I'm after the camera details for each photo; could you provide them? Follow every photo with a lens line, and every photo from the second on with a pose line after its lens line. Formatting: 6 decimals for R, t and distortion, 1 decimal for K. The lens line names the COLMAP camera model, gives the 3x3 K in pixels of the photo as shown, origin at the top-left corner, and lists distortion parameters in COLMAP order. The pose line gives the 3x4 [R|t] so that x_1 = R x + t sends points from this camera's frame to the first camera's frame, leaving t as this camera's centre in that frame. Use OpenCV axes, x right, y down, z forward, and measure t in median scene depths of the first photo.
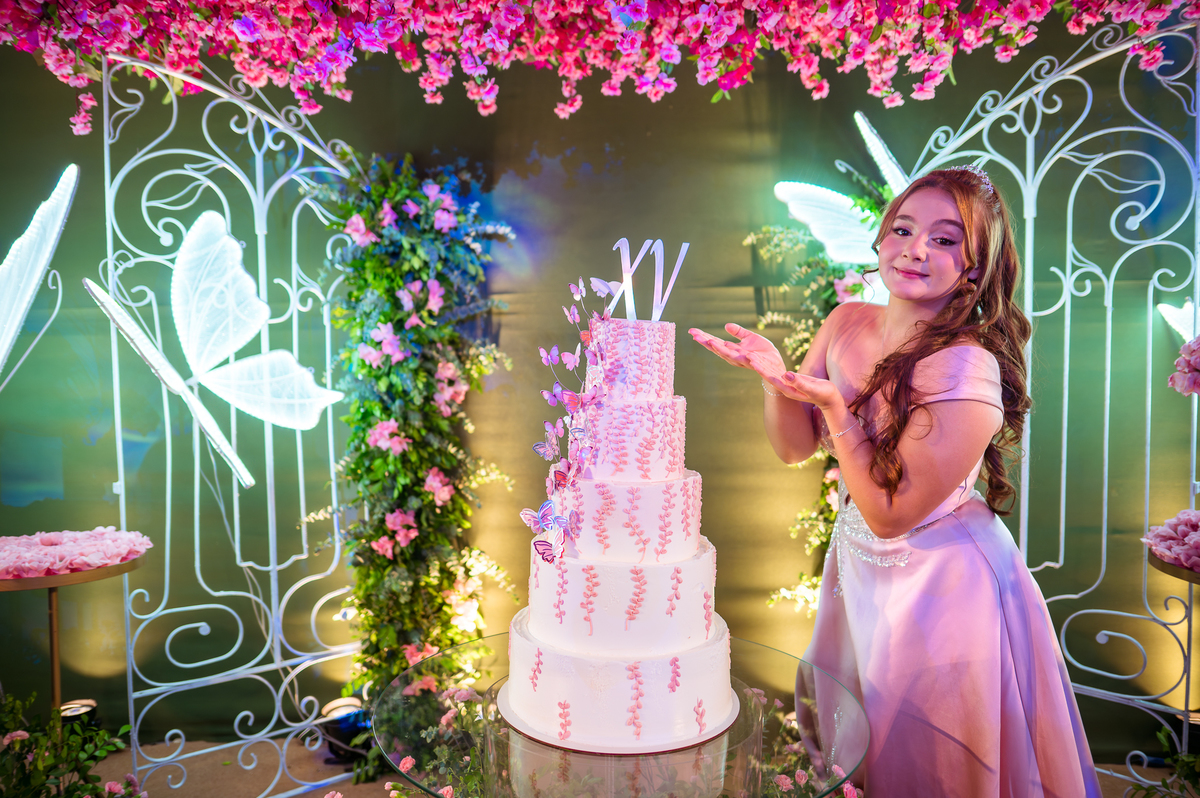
lens RADIAL K [[818.2, 0, 600.0], [0, 818.2, 399.0], [0, 0, 1]] dist [-0.032788, 0.006363]
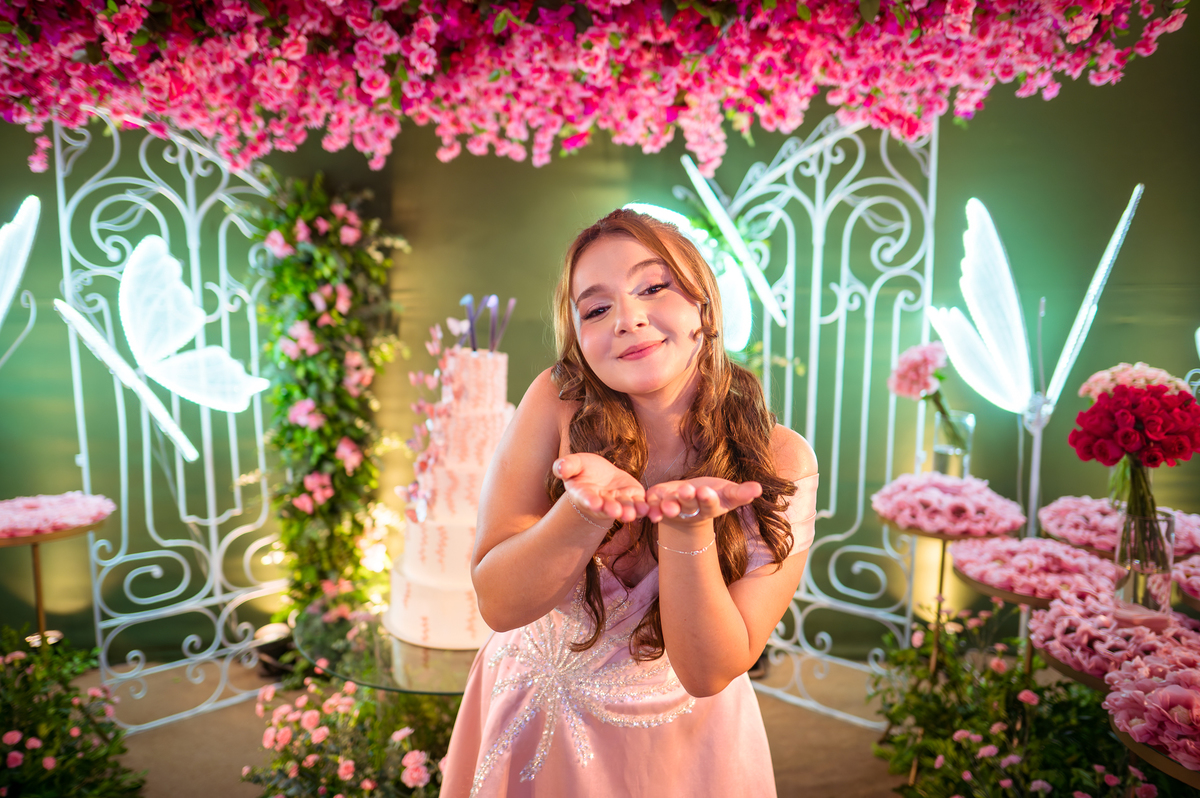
lens RADIAL K [[818.2, 0, 600.0], [0, 818.2, 399.0], [0, 0, 1]] dist [-0.032788, 0.006363]
pose [[0.996649, -0.000365, 0.081797, 0.079909], [-0.005908, 0.997057, 0.076436, -0.072961], [-0.081584, -0.076663, 0.993714, -0.248076]]
